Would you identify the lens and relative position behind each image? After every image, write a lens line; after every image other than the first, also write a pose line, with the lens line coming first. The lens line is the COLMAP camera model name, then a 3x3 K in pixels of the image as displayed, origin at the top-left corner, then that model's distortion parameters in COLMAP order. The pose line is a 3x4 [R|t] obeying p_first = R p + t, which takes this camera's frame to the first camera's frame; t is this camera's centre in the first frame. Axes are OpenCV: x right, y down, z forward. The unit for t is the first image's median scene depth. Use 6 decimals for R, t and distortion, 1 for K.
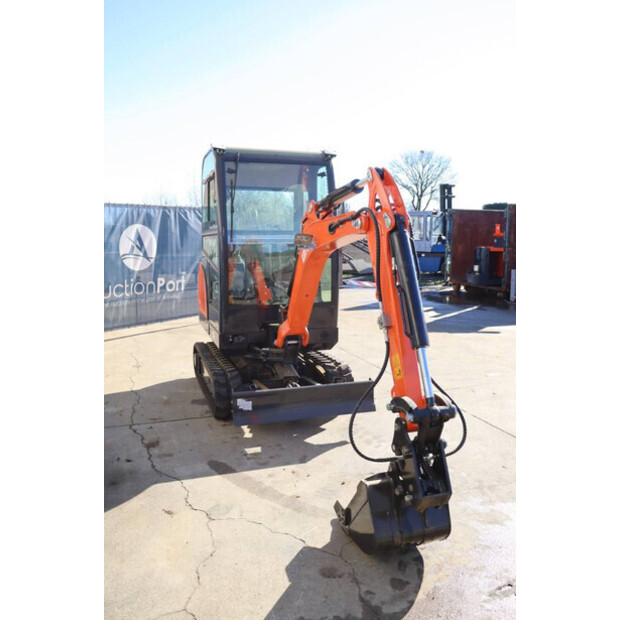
lens RADIAL K [[514.2, 0, 310.0], [0, 514.2, 310.0], [0, 0, 1]] dist [-0.136594, 0.095920]
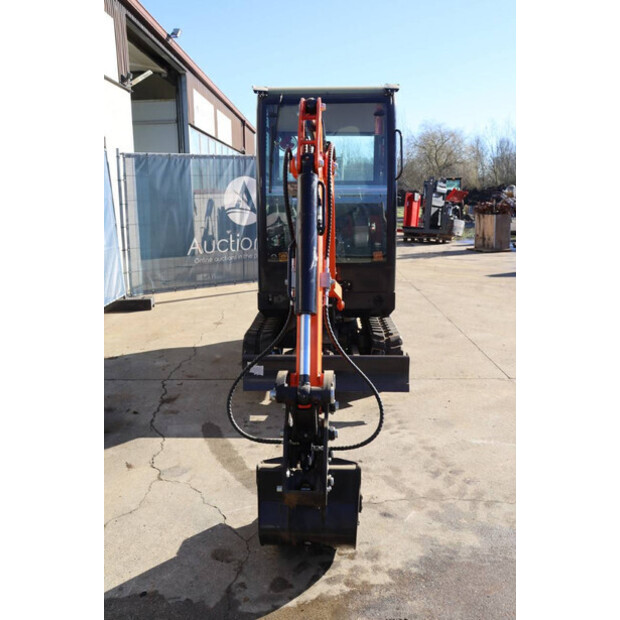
lens RADIAL K [[561.2, 0, 310.0], [0, 561.2, 310.0], [0, 0, 1]] dist [-0.078323, 0.011432]
pose [[0.933123, 0.062200, -0.354135, 0.320740], [-0.038375, 0.996526, 0.073915, -0.001441], [0.357502, -0.055382, 0.932269, 0.085574]]
